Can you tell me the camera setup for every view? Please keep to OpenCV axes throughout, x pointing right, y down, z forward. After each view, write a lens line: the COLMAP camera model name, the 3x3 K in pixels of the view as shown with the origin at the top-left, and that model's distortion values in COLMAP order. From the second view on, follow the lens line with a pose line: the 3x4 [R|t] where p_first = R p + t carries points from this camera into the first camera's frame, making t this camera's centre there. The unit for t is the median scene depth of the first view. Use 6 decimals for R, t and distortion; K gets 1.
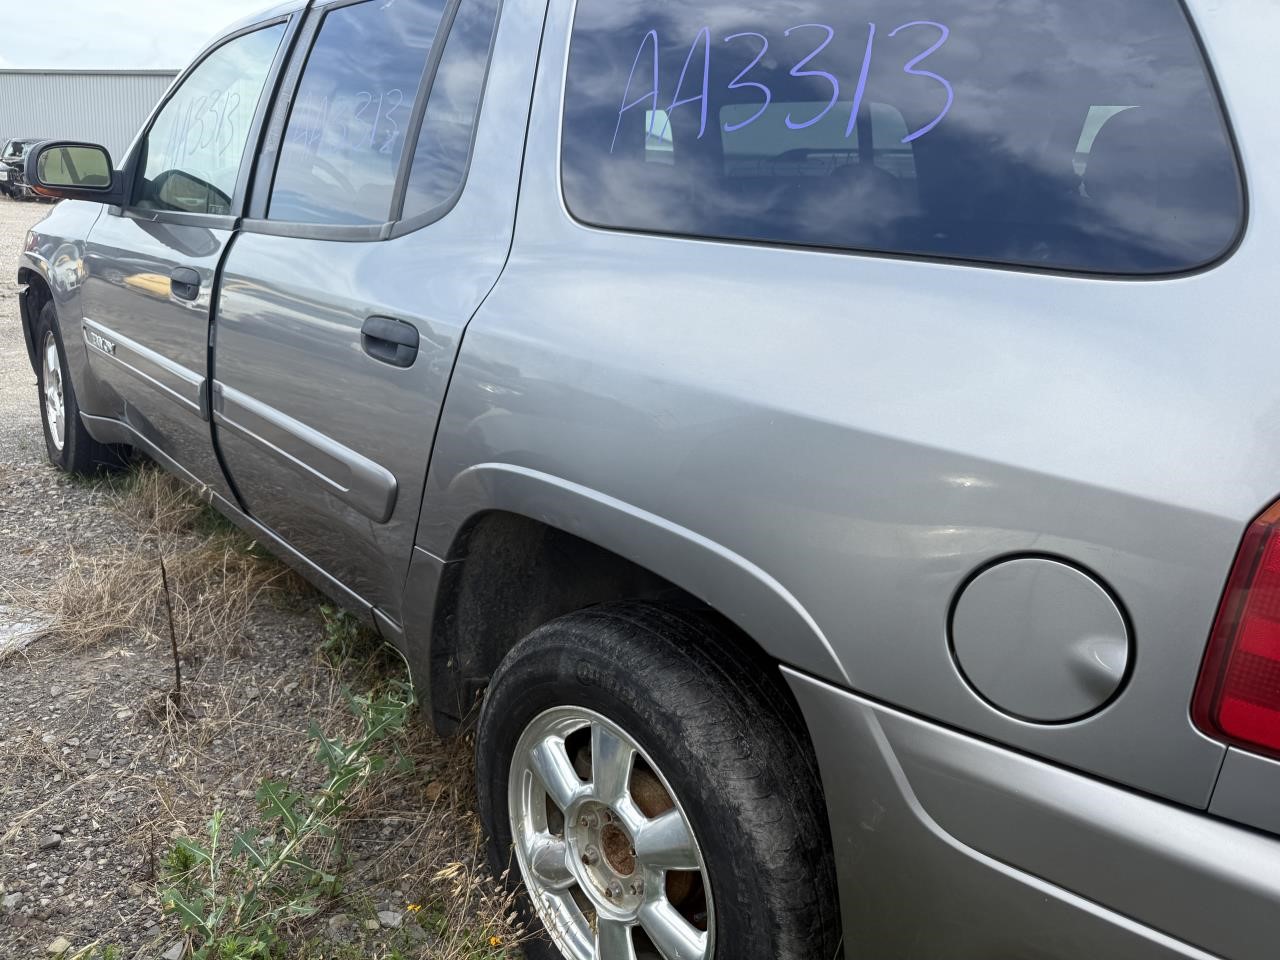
lens RADIAL K [[915.8, 0, 637.7], [0, 915.8, 468.6], [0, 0, 1]] dist [0.124150, -0.171065]
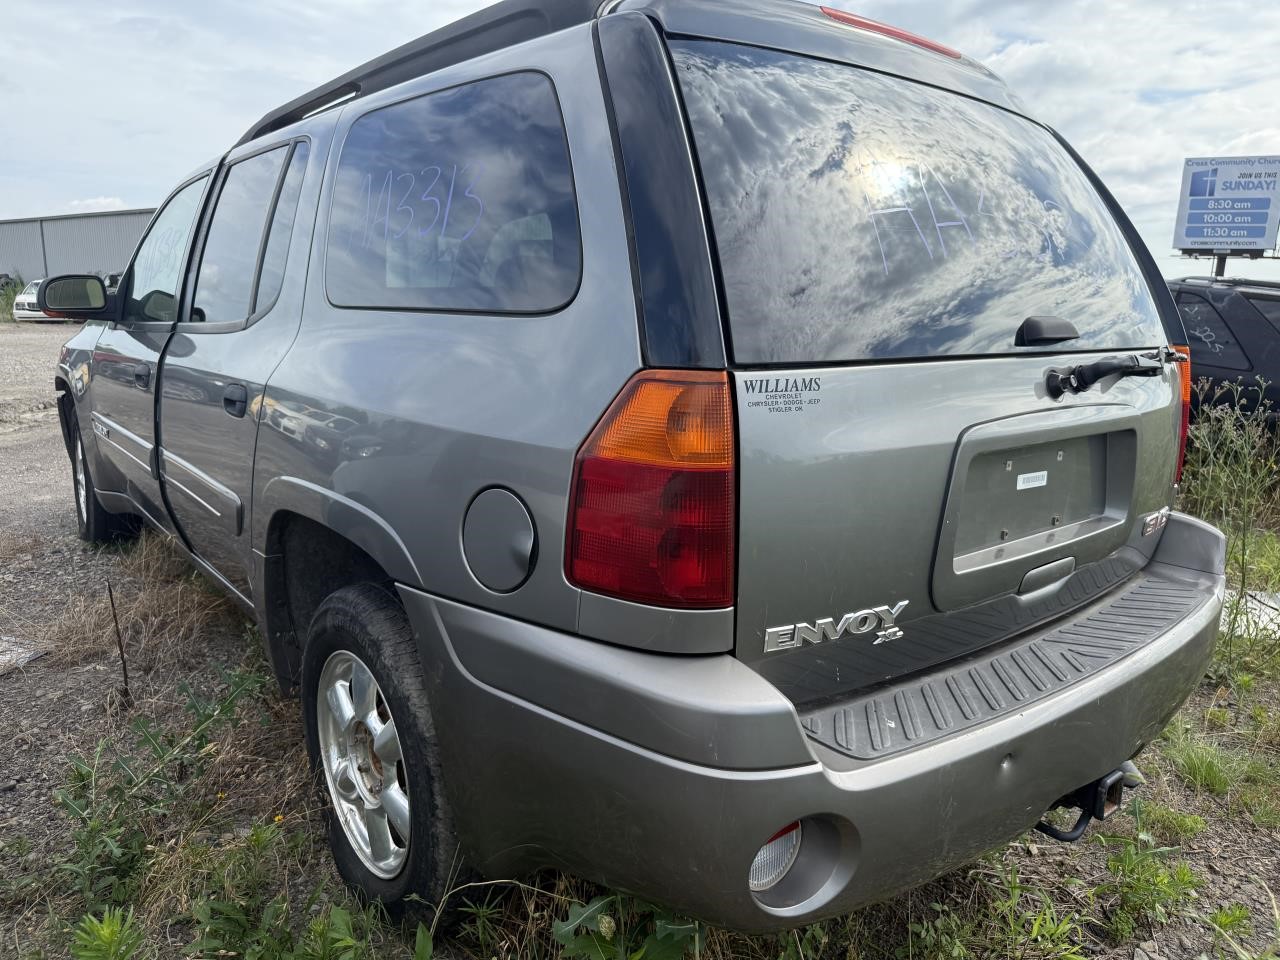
lens RADIAL K [[915.8, 0, 637.7], [0, 915.8, 468.6], [0, 0, 1]] dist [0.124150, -0.171065]
pose [[0.994134, -0.059482, -0.090328, 0.421023], [0.051344, 0.994628, -0.089887, 0.111872], [0.095190, 0.084722, 0.991847, -0.285680]]
